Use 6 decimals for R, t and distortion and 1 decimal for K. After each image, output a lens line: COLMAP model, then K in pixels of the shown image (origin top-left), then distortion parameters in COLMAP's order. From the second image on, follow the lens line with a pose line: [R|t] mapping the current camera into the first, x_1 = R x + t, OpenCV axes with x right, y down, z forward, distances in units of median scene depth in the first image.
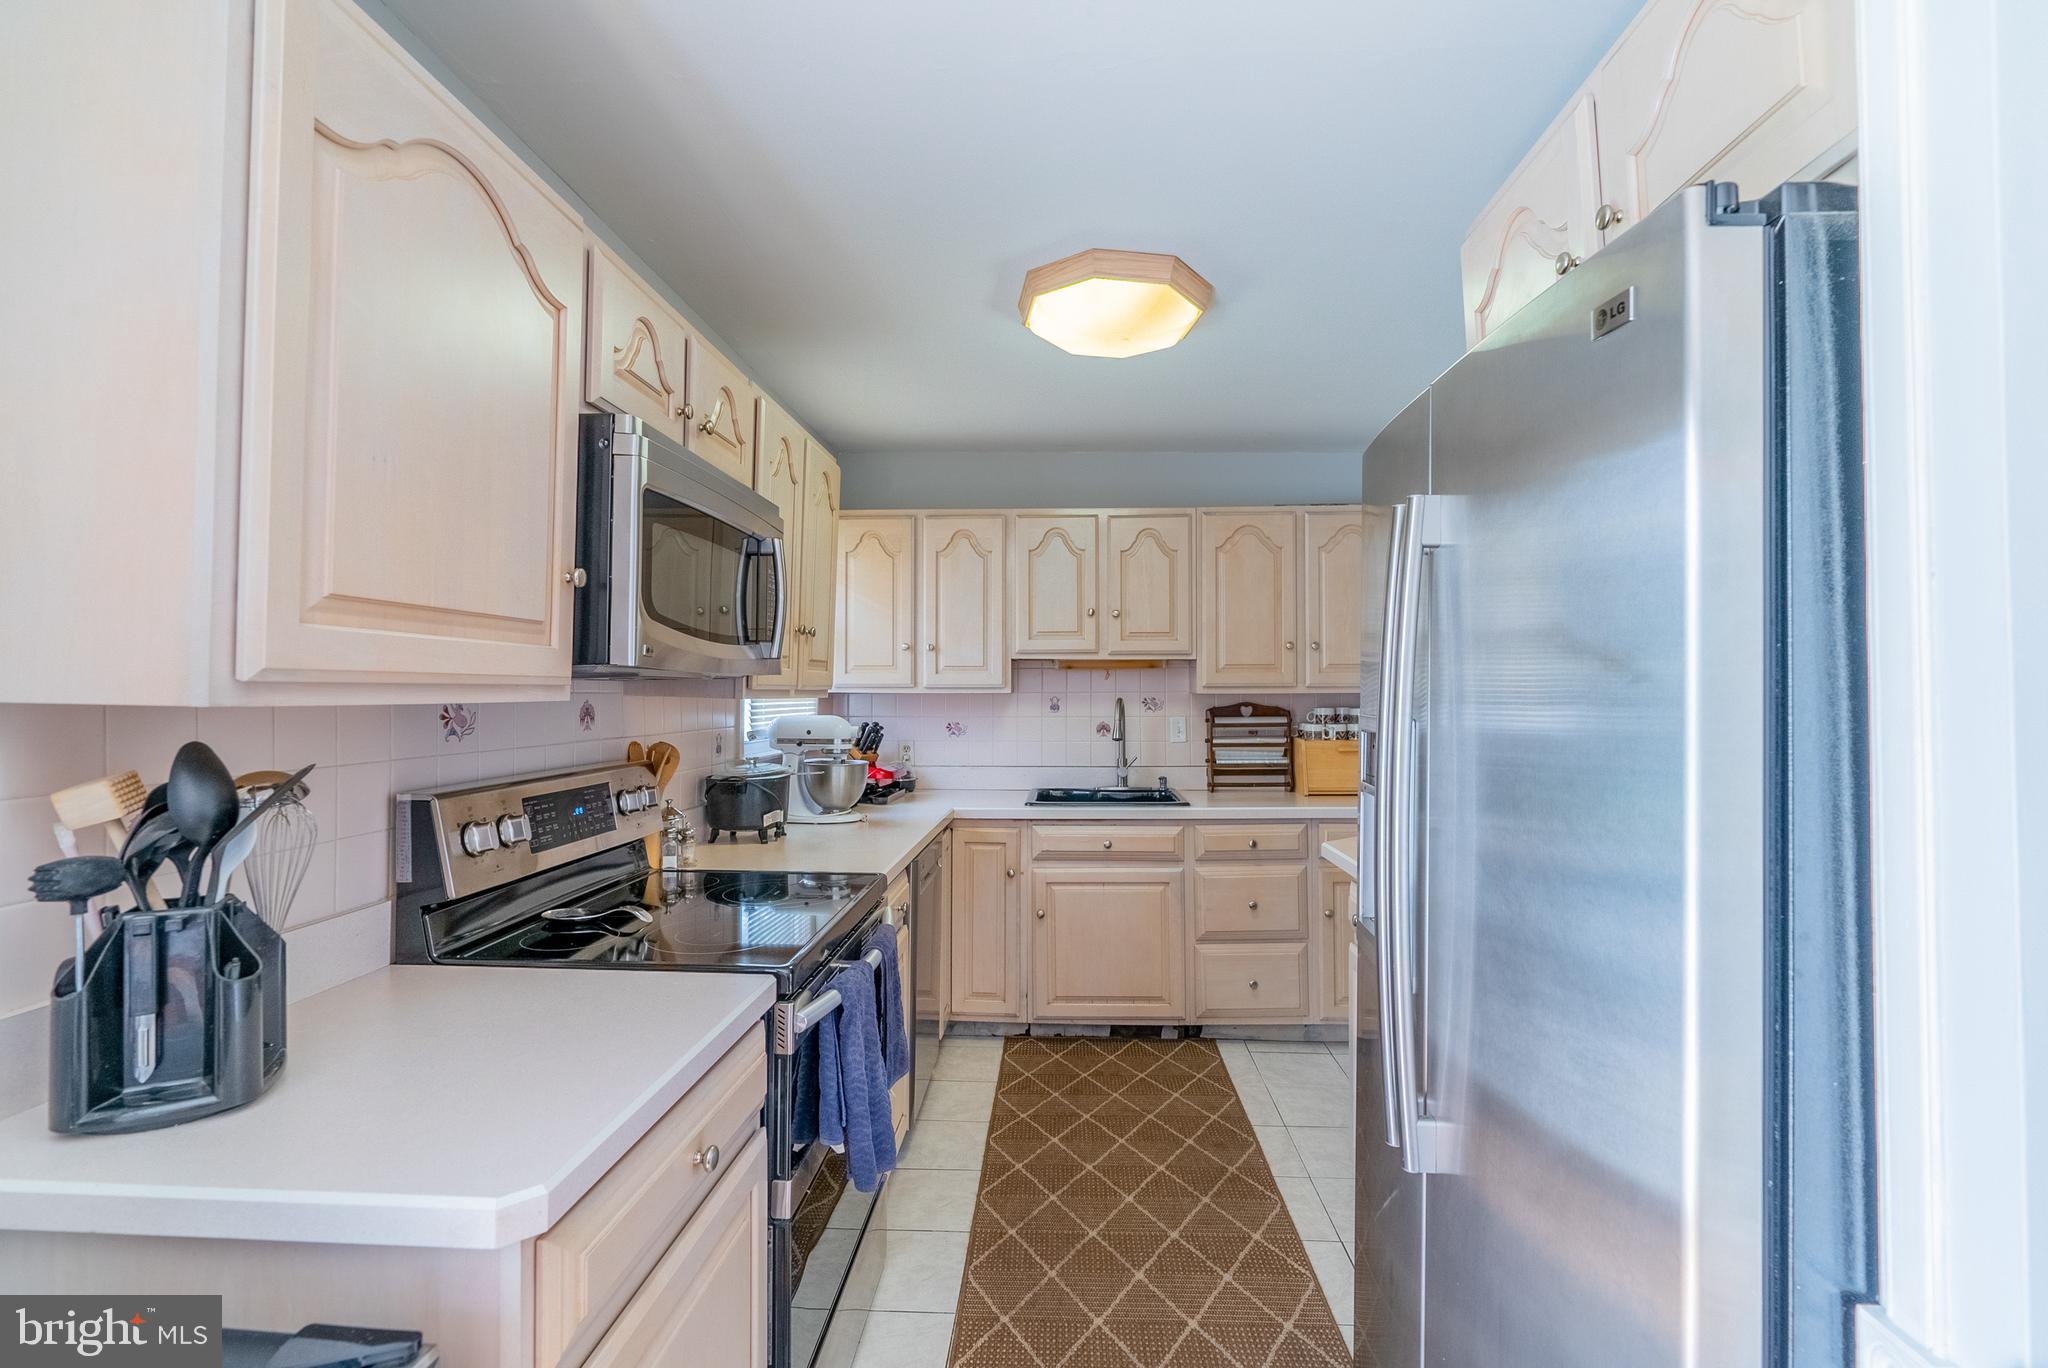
lens RADIAL K [[930.1, 0, 1024.0], [0, 930.1, 684.0], [0, 0, 1]] dist [-0.010860, 0.000935]
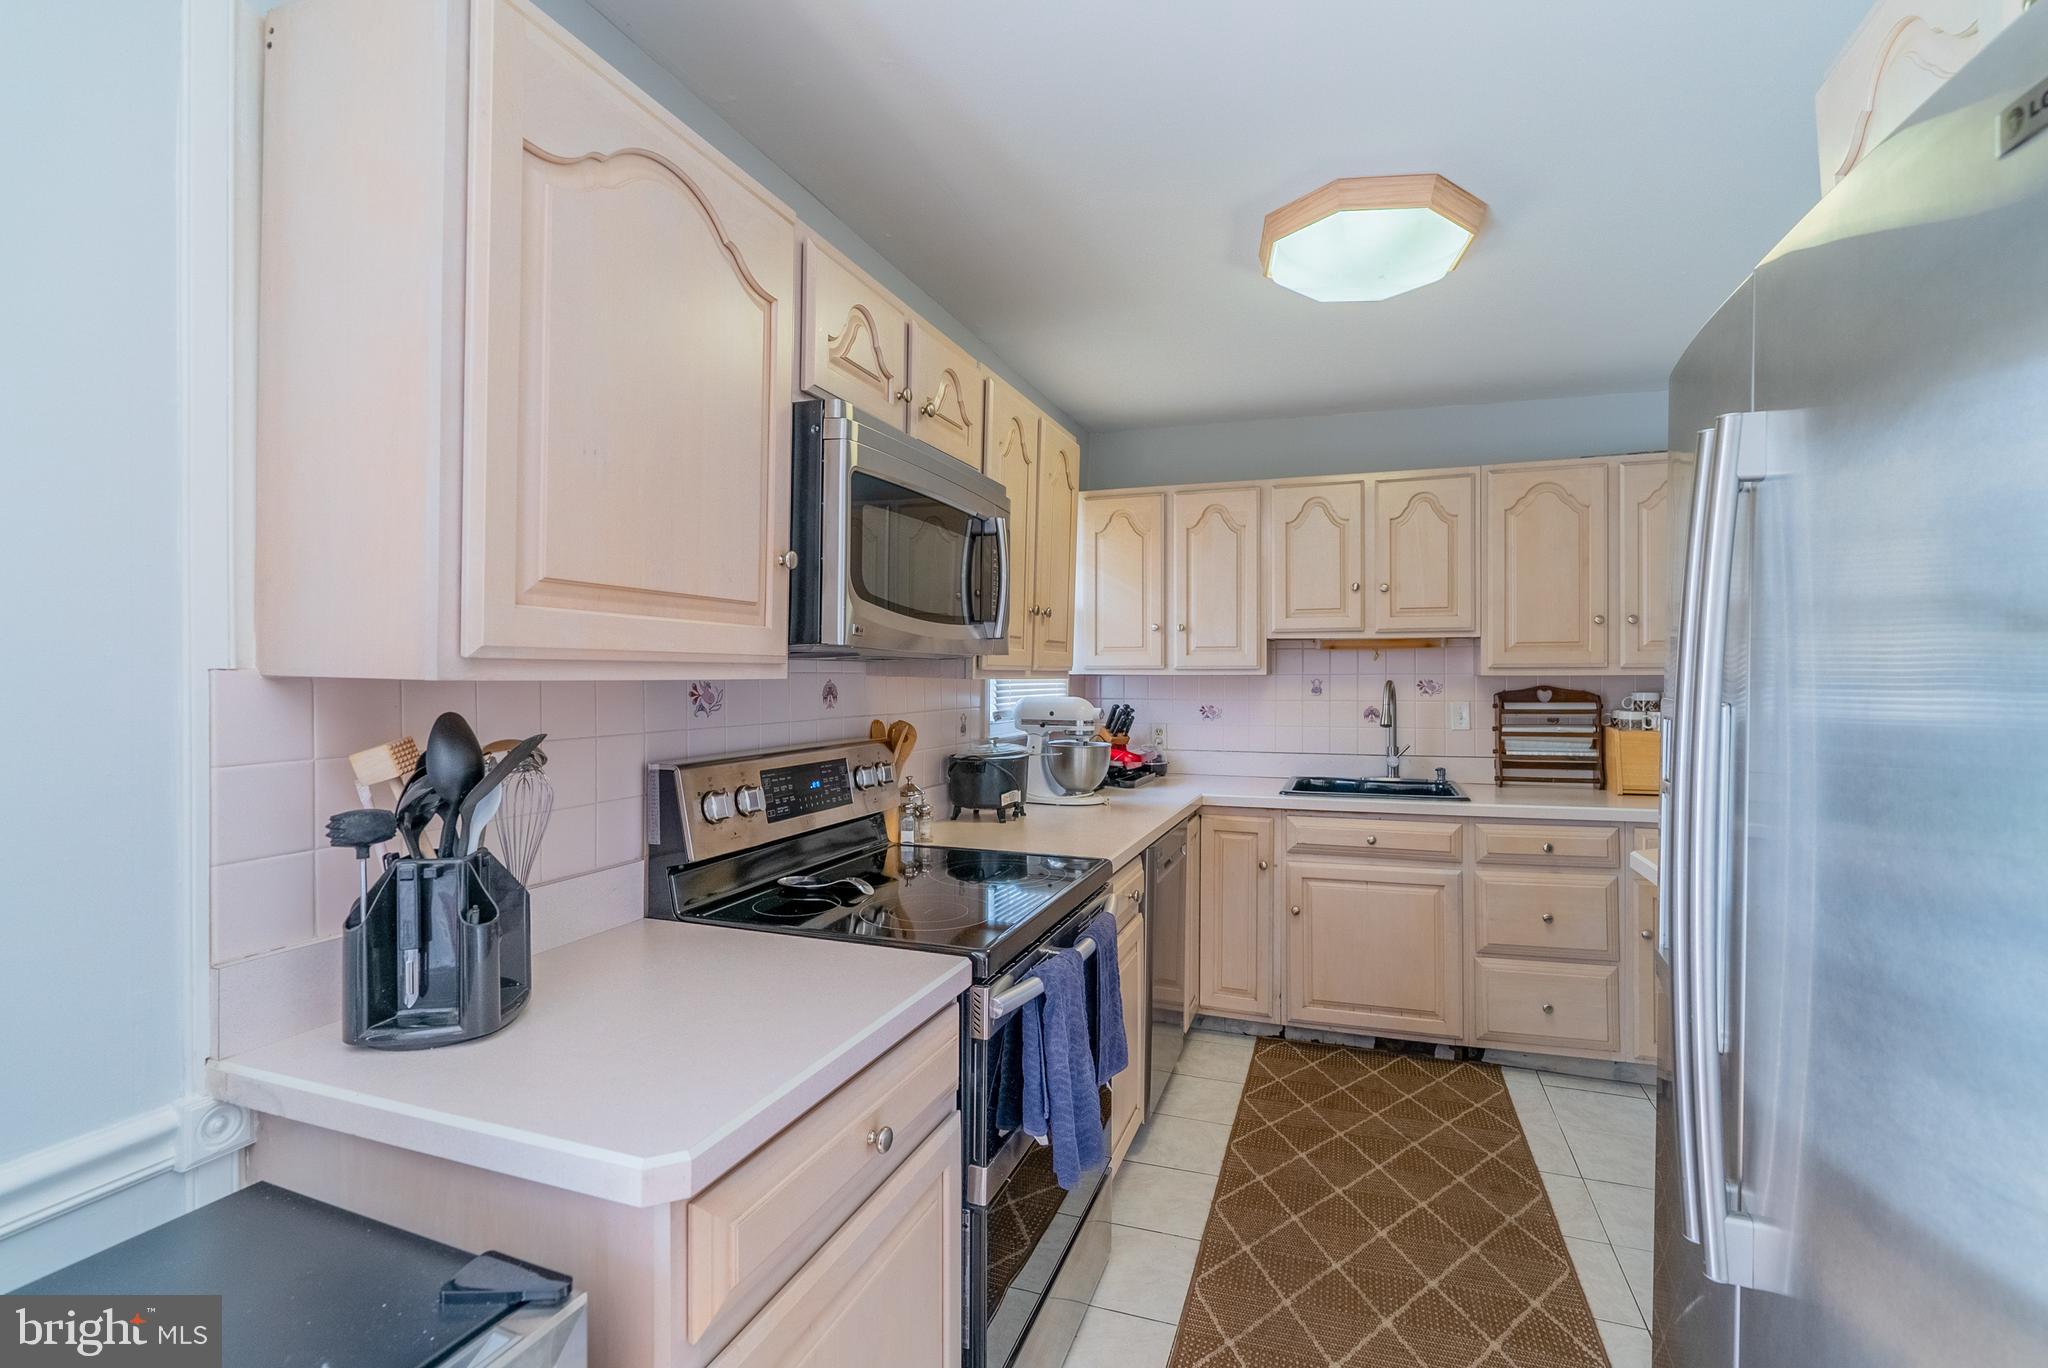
lens RADIAL K [[927.4, 0, 1032.2], [0, 927.4, 678.5], [0, 0, 1]] dist [-0.013063, 0.004723]
pose [[0.958033, 0.001345, -0.286655, 0.030470], [0.001911, 0.999937, 0.011077, 0.002766], [0.286652, -0.011160, 0.957970, 0.033010]]
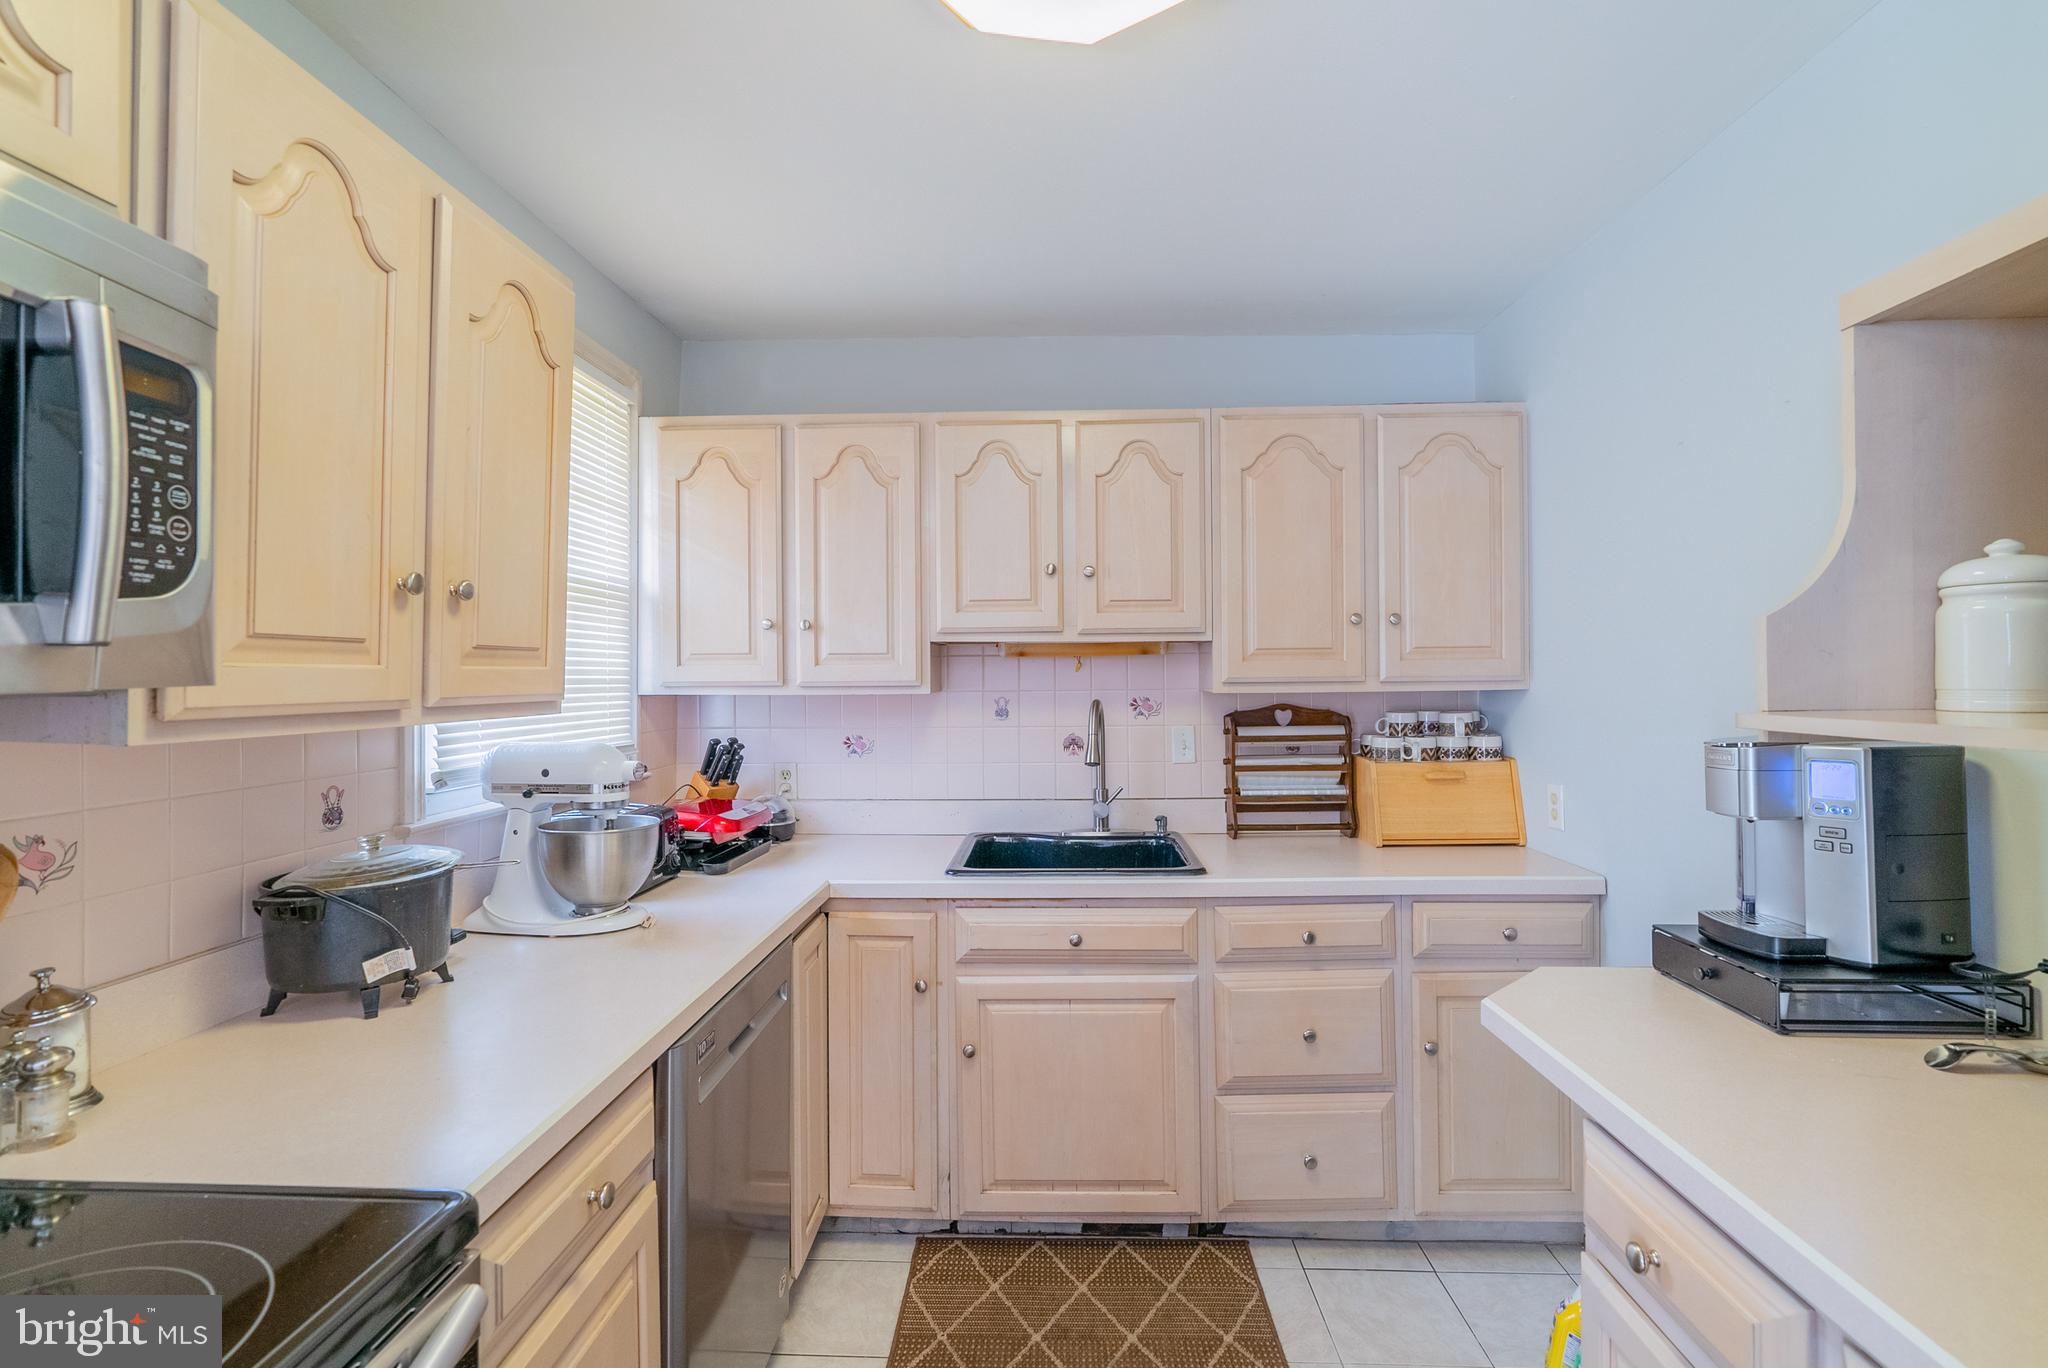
lens RADIAL K [[927.4, 0, 1032.2], [0, 927.4, 678.5], [0, 0, 1]] dist [-0.013063, 0.004723]
pose [[0.999752, -0.006599, 0.021271, 0.048272], [0.006340, 0.999905, 0.012204, -0.009575], [-0.021350, -0.012066, 0.999699, 0.378580]]
